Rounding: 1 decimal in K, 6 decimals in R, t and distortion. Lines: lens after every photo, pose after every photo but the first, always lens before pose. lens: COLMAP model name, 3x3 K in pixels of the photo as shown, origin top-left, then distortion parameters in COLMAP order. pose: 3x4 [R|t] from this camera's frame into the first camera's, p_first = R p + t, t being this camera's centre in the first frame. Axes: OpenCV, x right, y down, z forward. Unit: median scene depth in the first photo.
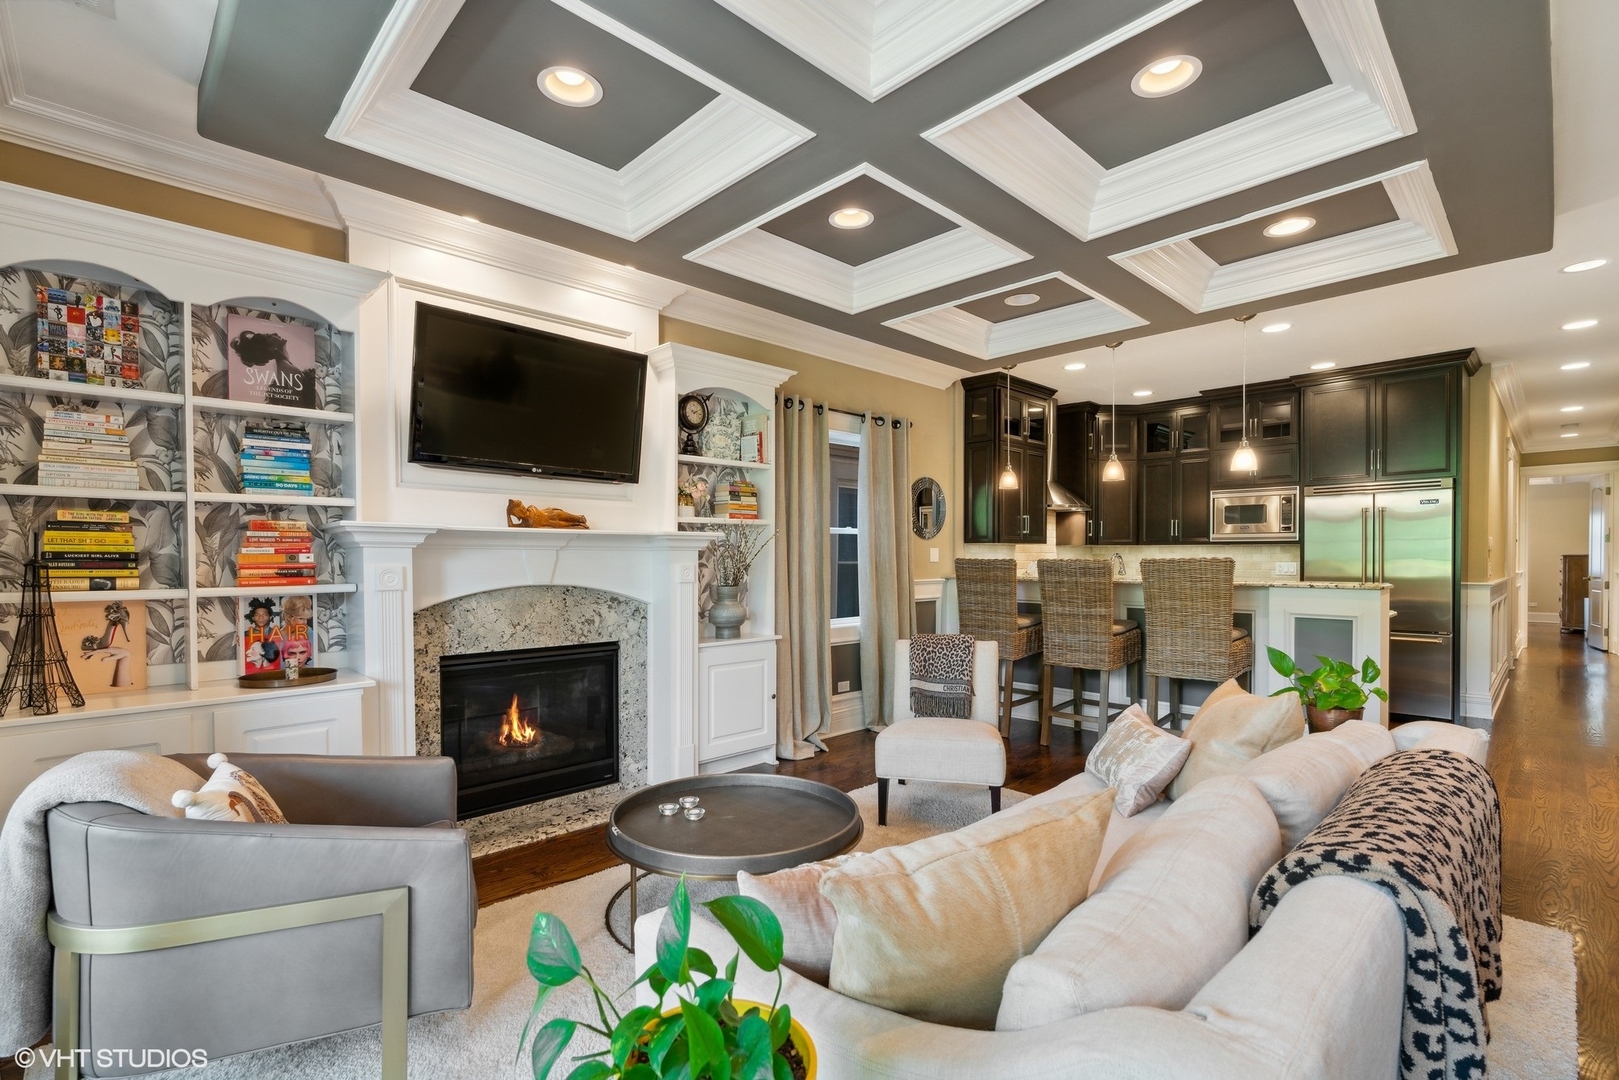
lens RADIAL K [[735.1, 0, 810.1], [0, 735.1, 568.3], [0, 0, 1]] dist [-0.001542, -0.000239]
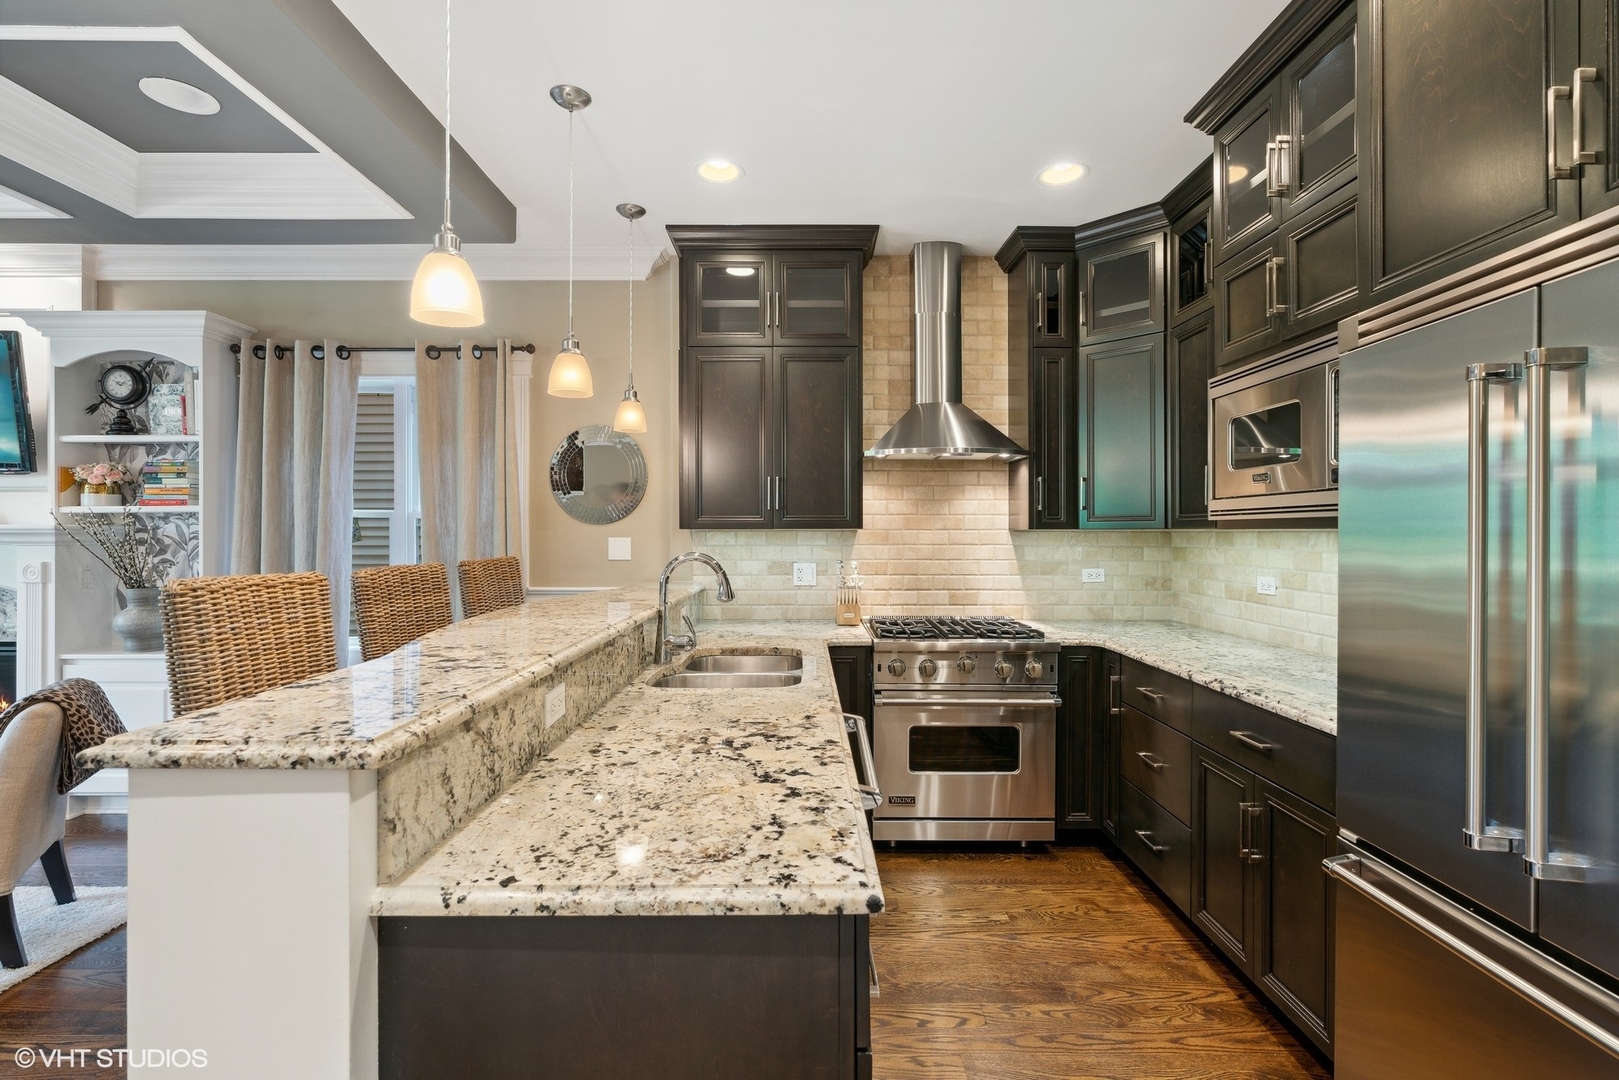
lens RADIAL K [[739.7, 0, 807.8], [0, 739.7, 535.2], [0, 0, 1]] dist [-0.002976, 0.000194]
pose [[0.718934, 0.002625, -0.695073, 0.985182], [-0.011806, 0.999895, -0.008434, -0.035978], [0.694978, 0.014270, 0.718889, 0.908641]]
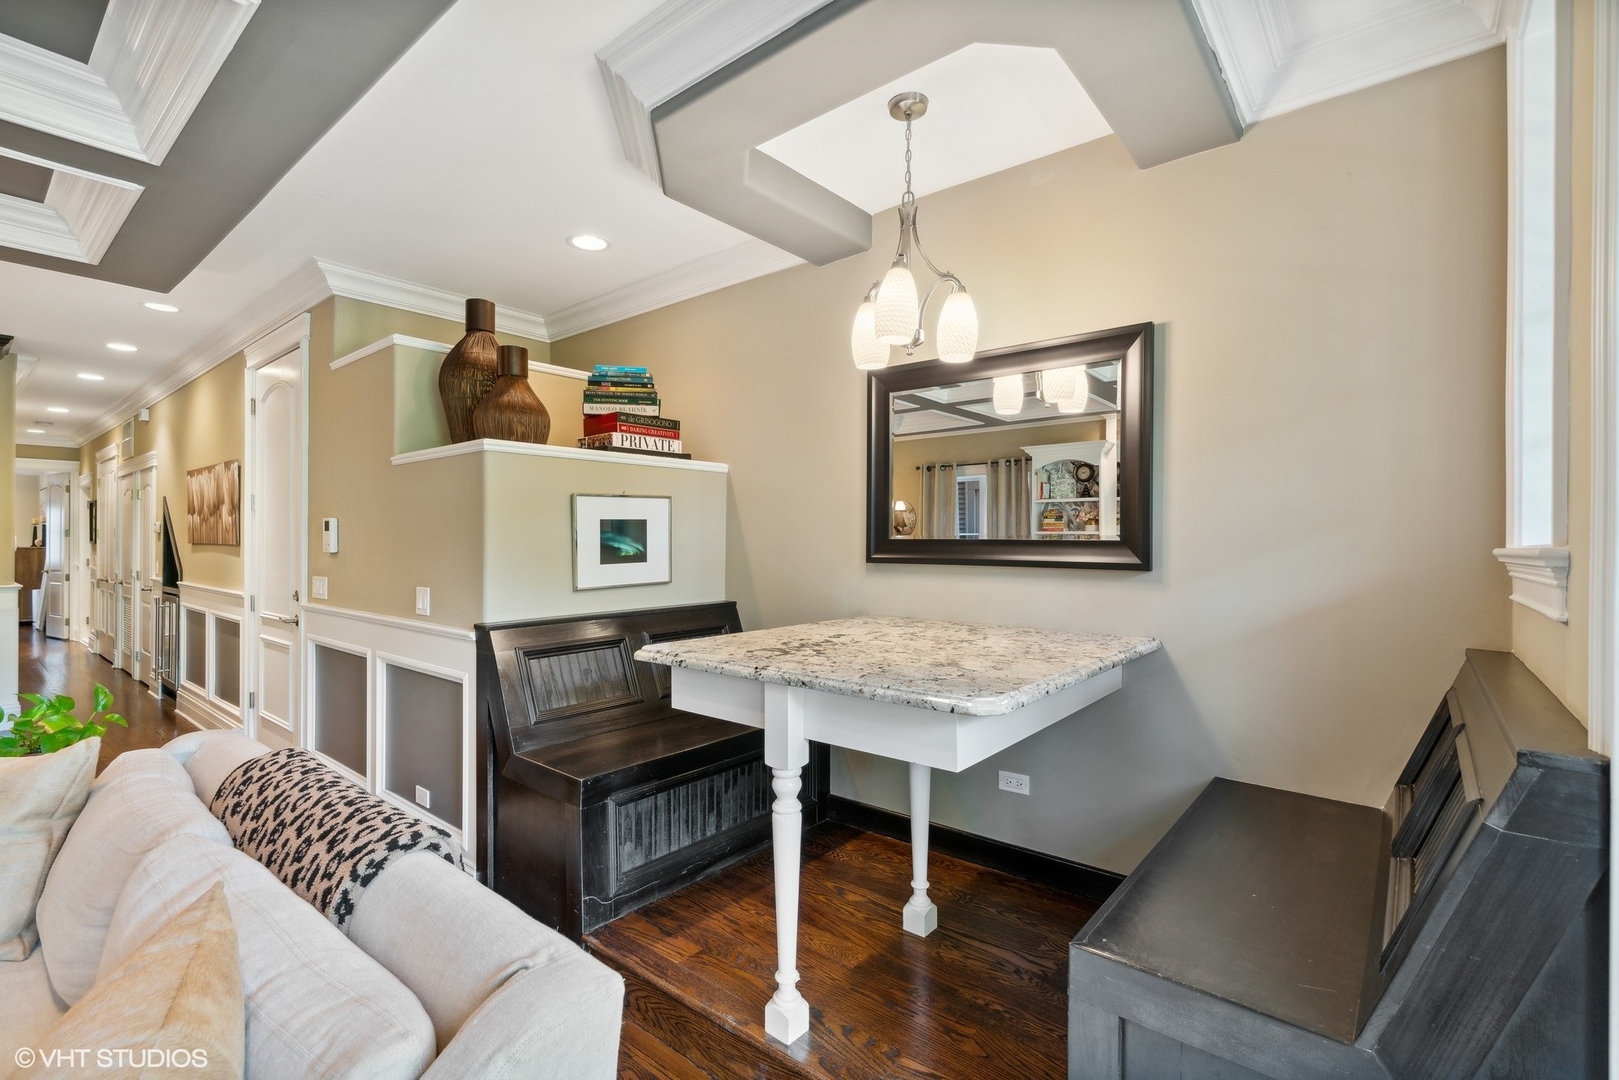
lens RADIAL K [[729.4, 0, 800.5], [0, 729.4, 542.7], [0, 0, 1]] dist [-0.001729, 0.000025]
pose [[-0.099456, 0.005546, 0.995027, -0.144628], [0.009712, 0.999942, -0.004603, -0.026350], [-0.994995, 0.009205, -0.099504, 0.107088]]
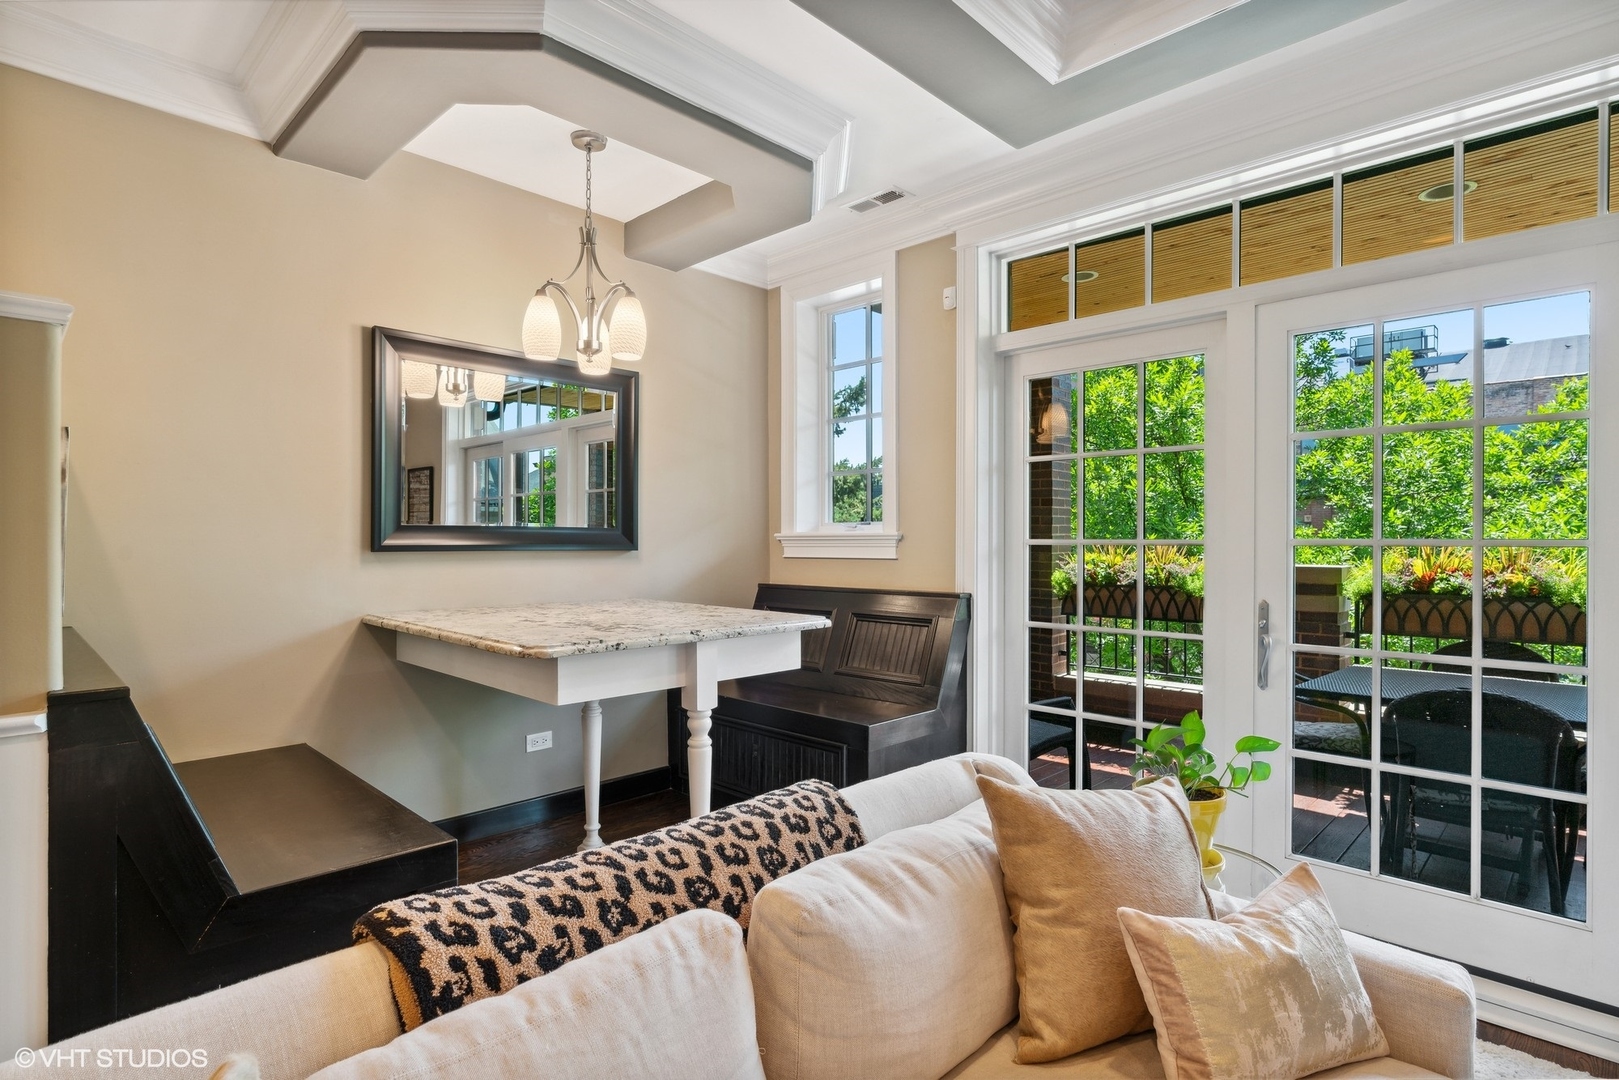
lens RADIAL K [[826.4, 0, 809.5], [0, 826.4, 540.0], [0, 0, 1]] dist [-0.000374, 0.000596]
pose [[-0.999466, 0.002579, -0.032565, 0.196662], [0.002105, 0.999892, 0.014573, -0.026547], [0.032599, 0.014496, -0.999363, 0.647954]]
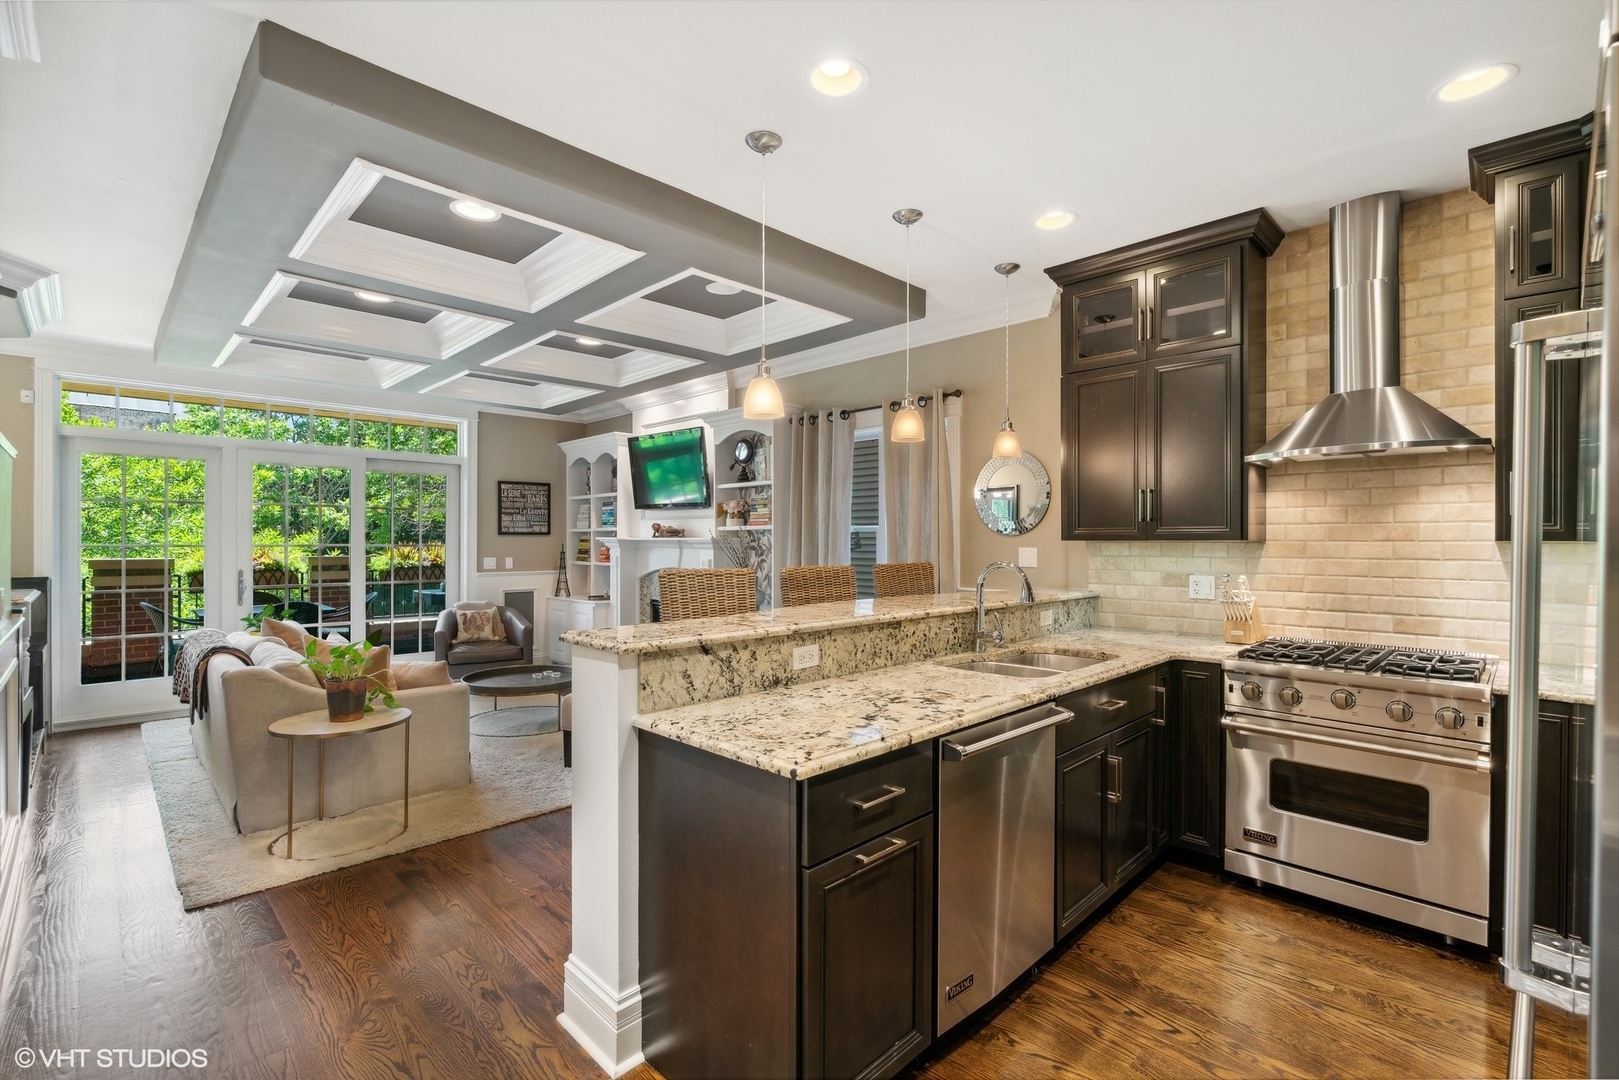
lens RADIAL K [[729.4, 0, 800.5], [0, 729.4, 542.7], [0, 0, 1]] dist [-0.001729, 0.000025]
pose [[0.003737, 0.004701, -0.999982, 1.191764], [-0.015948, 0.999862, 0.004641, -0.043818], [0.999866, 0.015930, 0.003812, 1.069737]]
